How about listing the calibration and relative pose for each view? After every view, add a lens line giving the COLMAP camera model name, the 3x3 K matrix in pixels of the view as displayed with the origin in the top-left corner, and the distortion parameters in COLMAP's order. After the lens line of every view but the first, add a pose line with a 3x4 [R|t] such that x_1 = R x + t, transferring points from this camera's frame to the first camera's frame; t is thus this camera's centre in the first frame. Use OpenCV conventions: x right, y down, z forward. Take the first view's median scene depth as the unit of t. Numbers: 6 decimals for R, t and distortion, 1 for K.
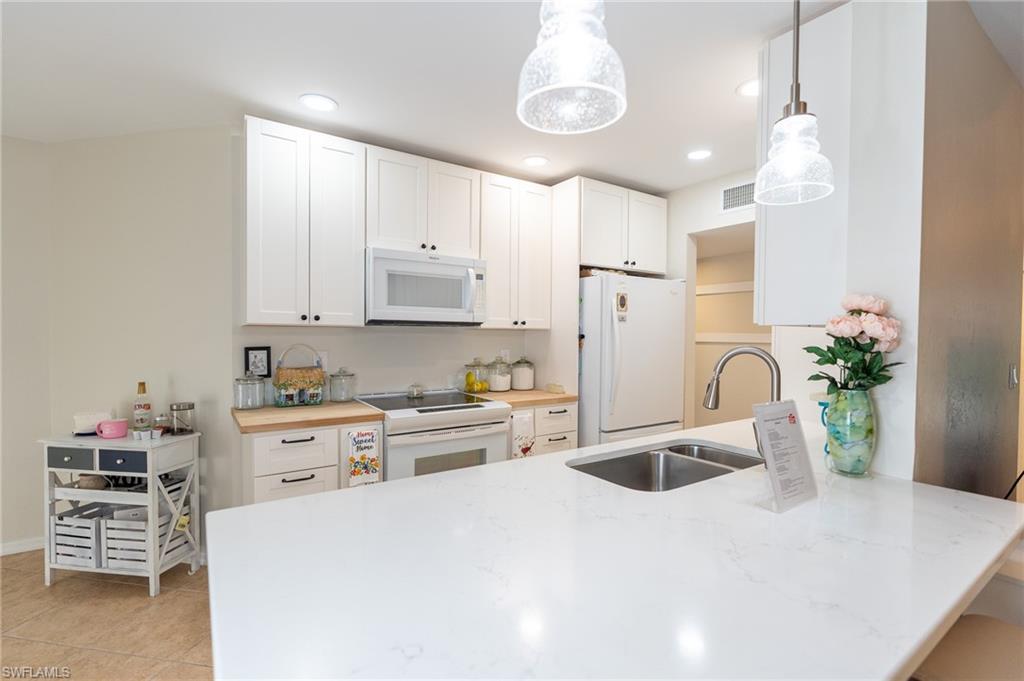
lens RADIAL K [[477.3, 0, 517.8], [0, 477.3, 348.1], [0, 0, 1]] dist [-0.003023, 0.000029]
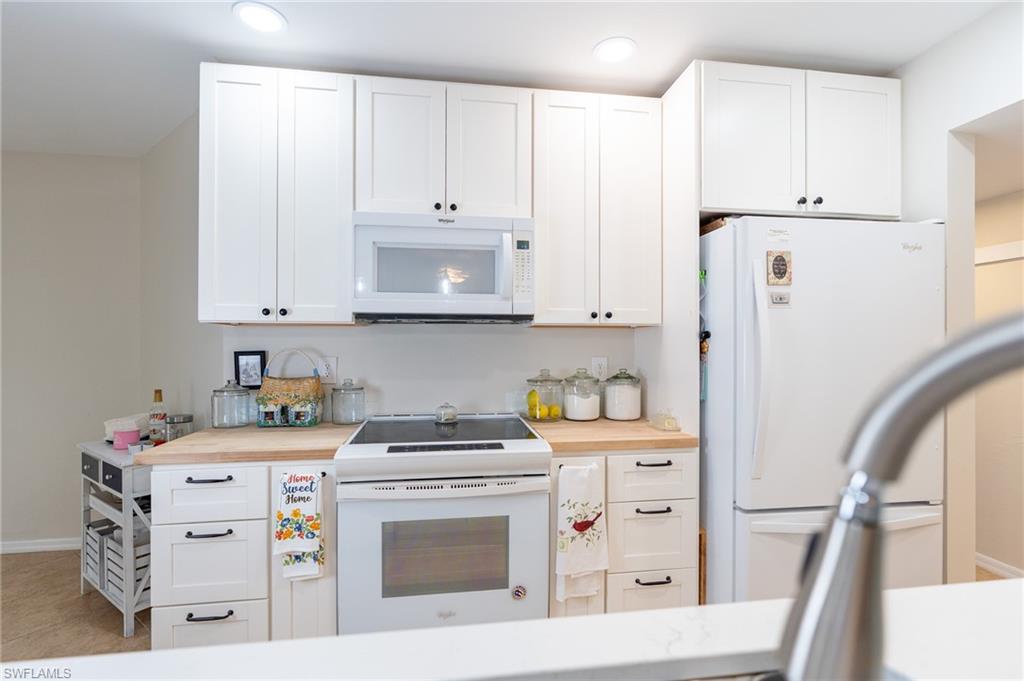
lens RADIAL K [[480.0, 0, 508.3], [0, 480.0, 344.9], [0, 0, 1]] dist [-0.004284, 0.000734]
pose [[0.893308, -0.006819, -0.449394, 0.206954], [-0.006360, 0.999593, -0.027810, 0.006307], [0.449400, 0.027701, 0.892901, 0.429372]]
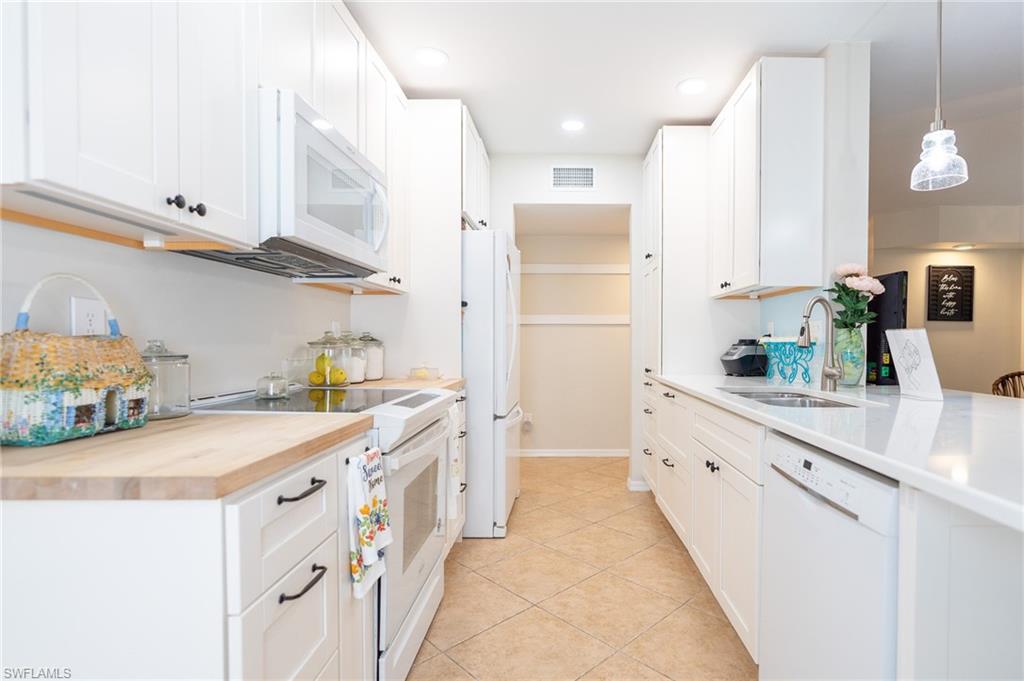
lens RADIAL K [[512.9, 0, 551.3], [0, 512.9, 344.5], [0, 0, 1]] dist [-0.002377, 0.000296]
pose [[0.589672, -0.010649, 0.807572, -0.533536], [0.018684, 0.999825, -0.000459, 0.052189], [-0.807426, 0.015360, 0.589768, 0.434710]]
